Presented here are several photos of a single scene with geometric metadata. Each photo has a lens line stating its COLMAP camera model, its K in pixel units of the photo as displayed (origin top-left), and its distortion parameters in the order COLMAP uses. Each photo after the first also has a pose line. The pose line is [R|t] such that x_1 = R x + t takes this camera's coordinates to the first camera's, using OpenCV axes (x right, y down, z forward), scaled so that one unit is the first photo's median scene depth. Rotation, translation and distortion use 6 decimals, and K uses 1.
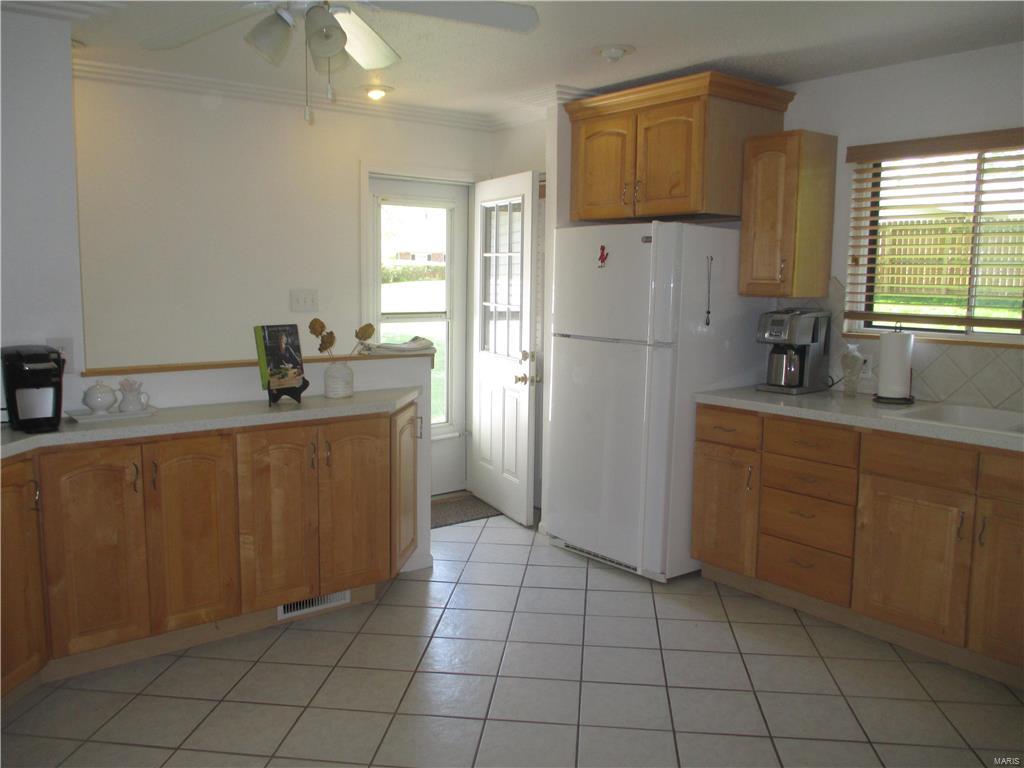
lens RADIAL K [[841.8, 0, 512.0], [0, 841.8, 384.0], [0, 0, 1]] dist [-0.038136, -0.010221]
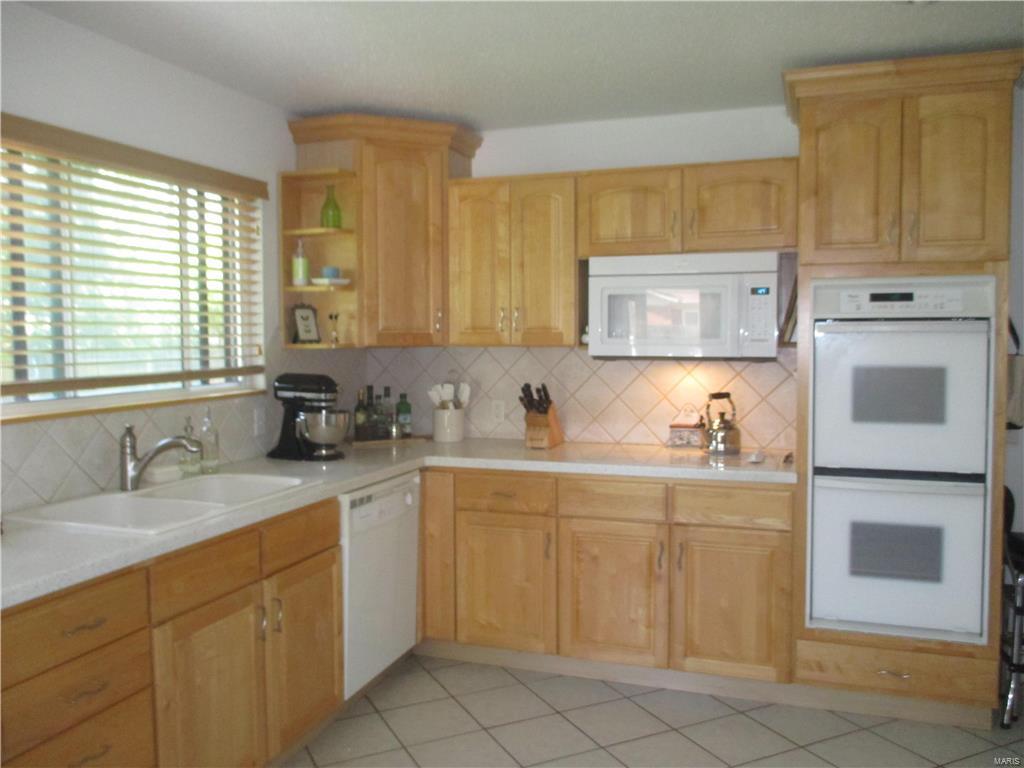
lens RADIAL K [[841.8, 0, 512.0], [0, 841.8, 384.0], [0, 0, 1]] dist [-0.038136, -0.010221]
pose [[-0.526131, -0.058138, 0.848414, -0.231829], [0.111003, 0.984430, 0.136295, -0.111026], [-0.843128, 0.165886, -0.511485, 0.872869]]
